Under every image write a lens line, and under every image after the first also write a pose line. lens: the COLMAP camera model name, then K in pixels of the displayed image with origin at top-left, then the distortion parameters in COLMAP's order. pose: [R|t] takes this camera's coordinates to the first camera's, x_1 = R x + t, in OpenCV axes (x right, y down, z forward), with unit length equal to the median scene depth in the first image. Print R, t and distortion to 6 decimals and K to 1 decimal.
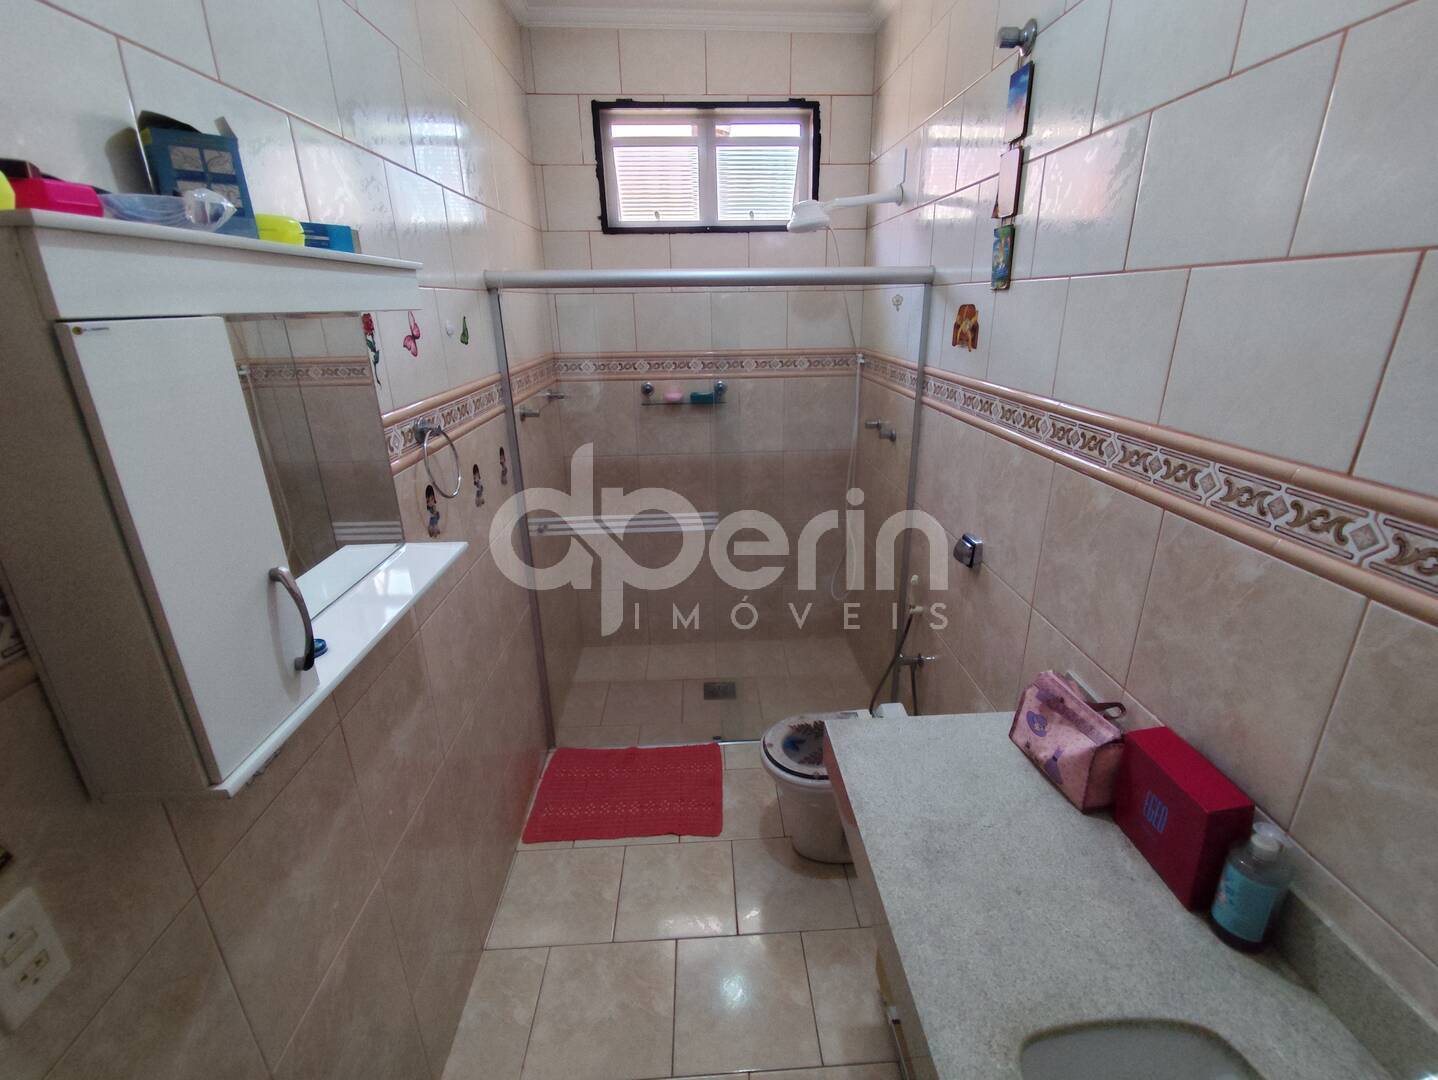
lens RADIAL K [[654.3, 0, 734.5], [0, 654.3, 543.1], [0, 0, 1]] dist [-0.000789, 0.001800]
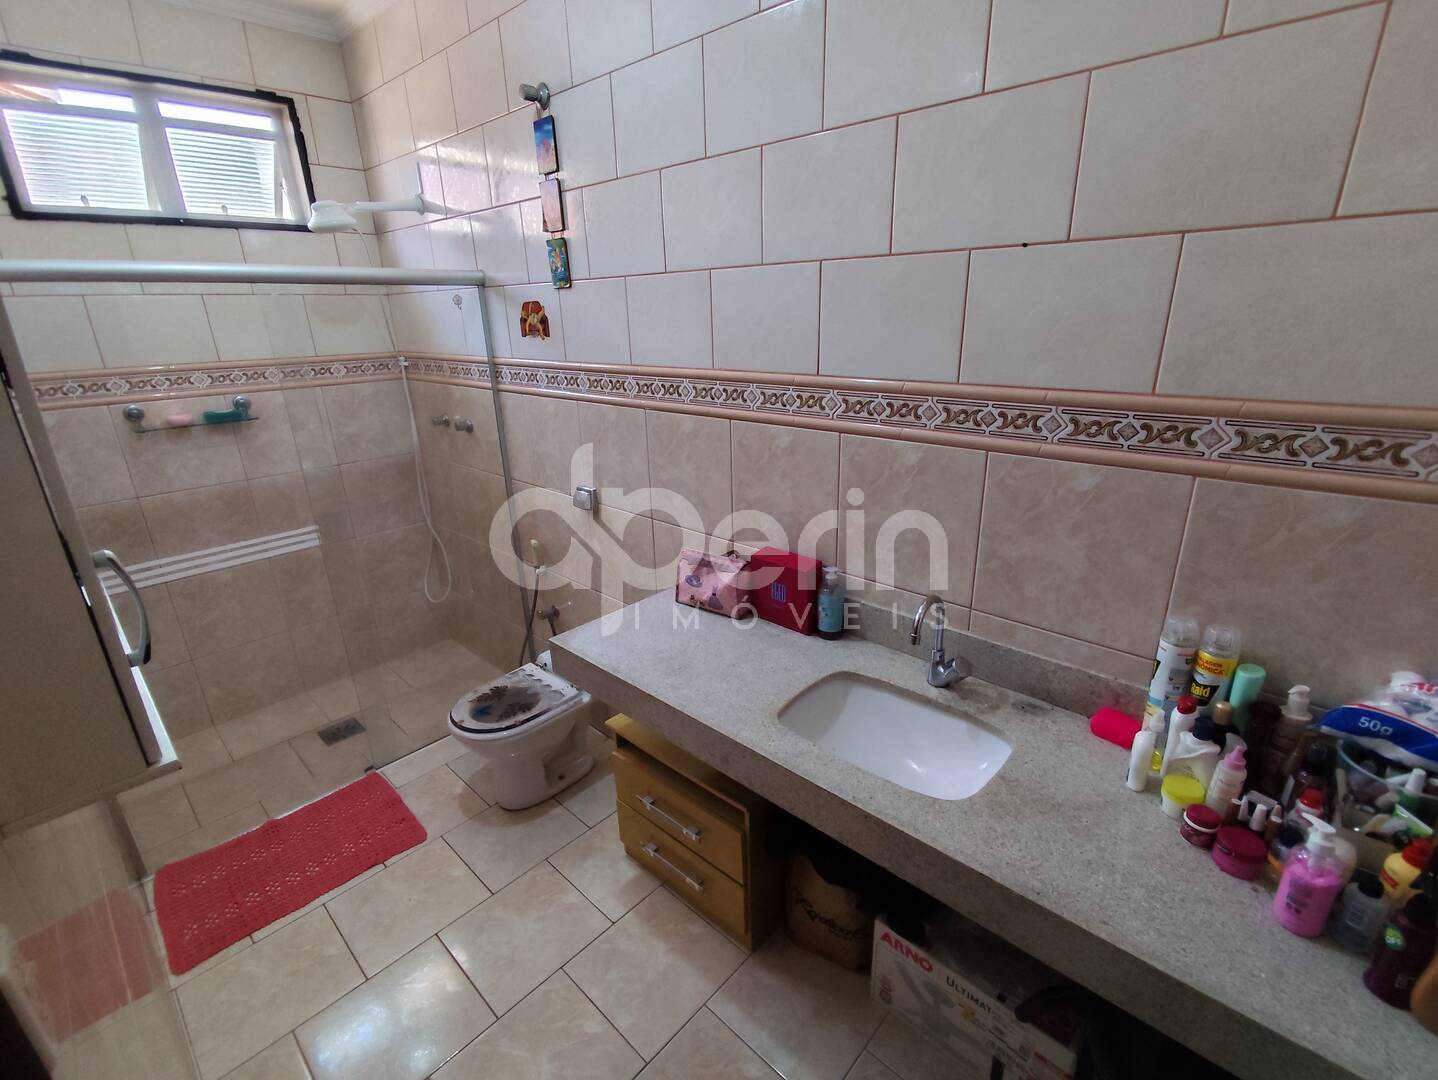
lens RADIAL K [[663.7, 0, 724.1], [0, 663.7, 538.3], [0, 0, 1]] dist [0.022539, -0.010364]
pose [[0.730652, -0.230623, 0.642621, -0.248179], [0.252113, 0.965838, 0.059970, 0.067592], [-0.634498, 0.118196, 0.763834, -0.107037]]
